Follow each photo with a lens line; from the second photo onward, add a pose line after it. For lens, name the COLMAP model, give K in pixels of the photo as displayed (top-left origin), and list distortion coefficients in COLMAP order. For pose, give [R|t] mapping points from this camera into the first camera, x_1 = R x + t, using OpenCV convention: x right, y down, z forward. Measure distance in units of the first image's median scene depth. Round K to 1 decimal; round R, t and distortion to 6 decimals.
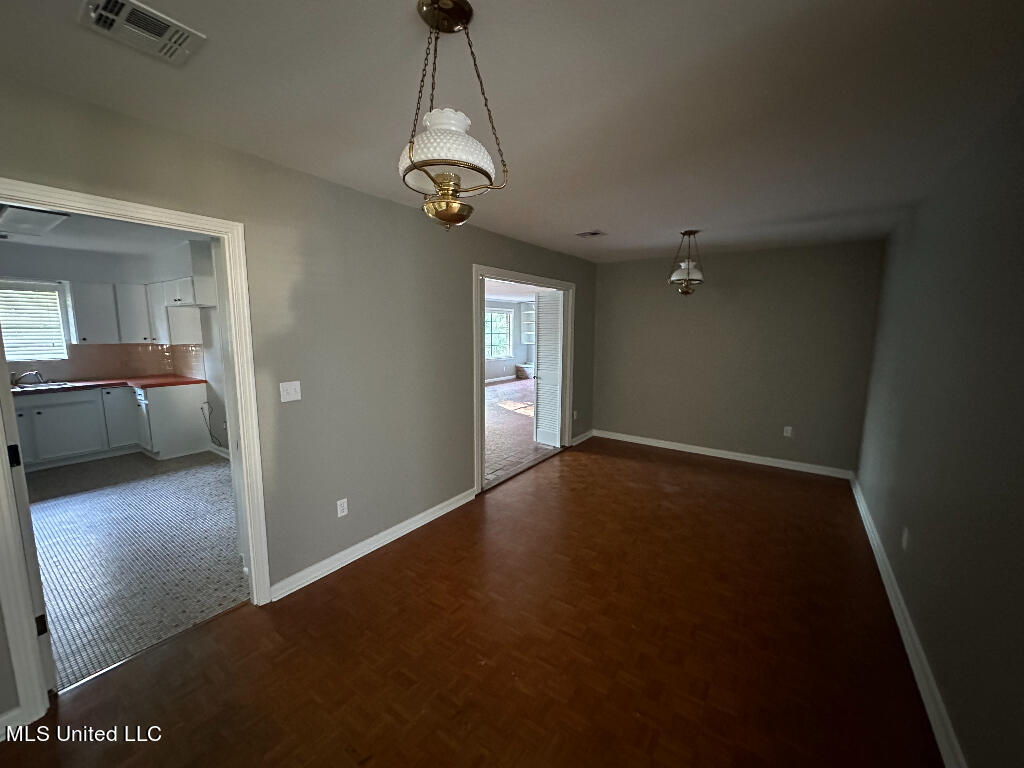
lens RADIAL K [[409.8, 0, 512.0], [0, 409.8, 384.0], [0, 0, 1]] dist [0.001194, -0.000155]
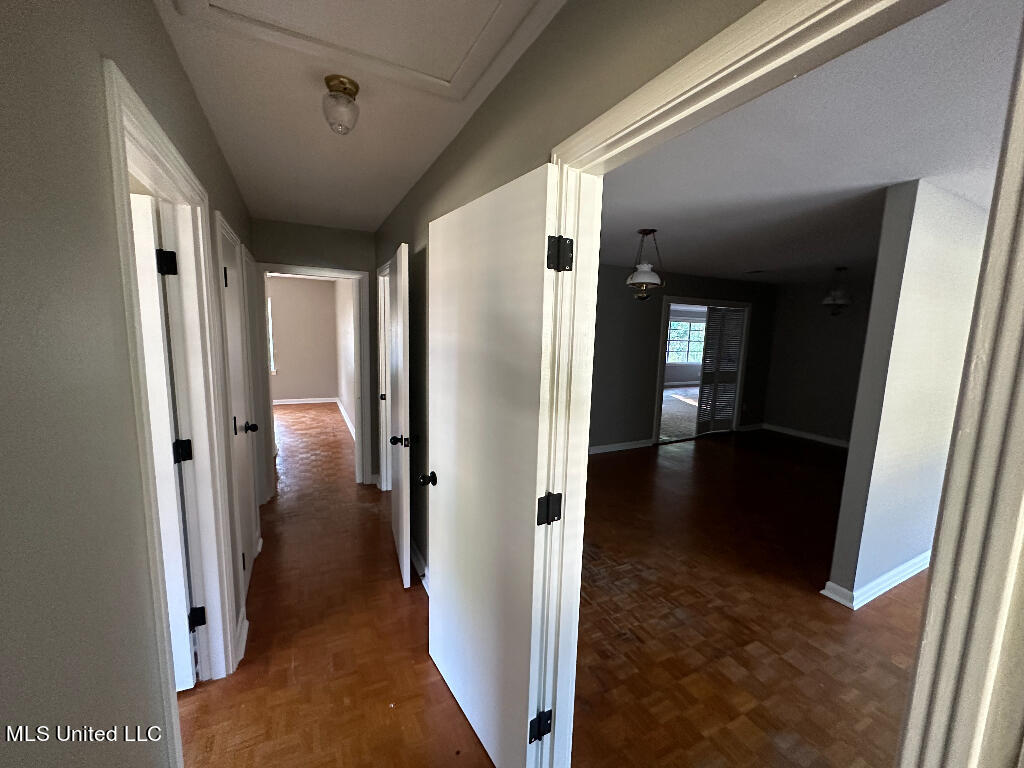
lens RADIAL K [[409.8, 0, 512.0], [0, 409.8, 384.0], [0, 0, 1]] dist [0.001194, -0.000155]
pose [[0.887319, 0.084262, -0.453392, 0.122994], [-0.089169, 0.995960, 0.010587, 0.076993], [0.452453, 0.031034, 0.891248, -0.621505]]
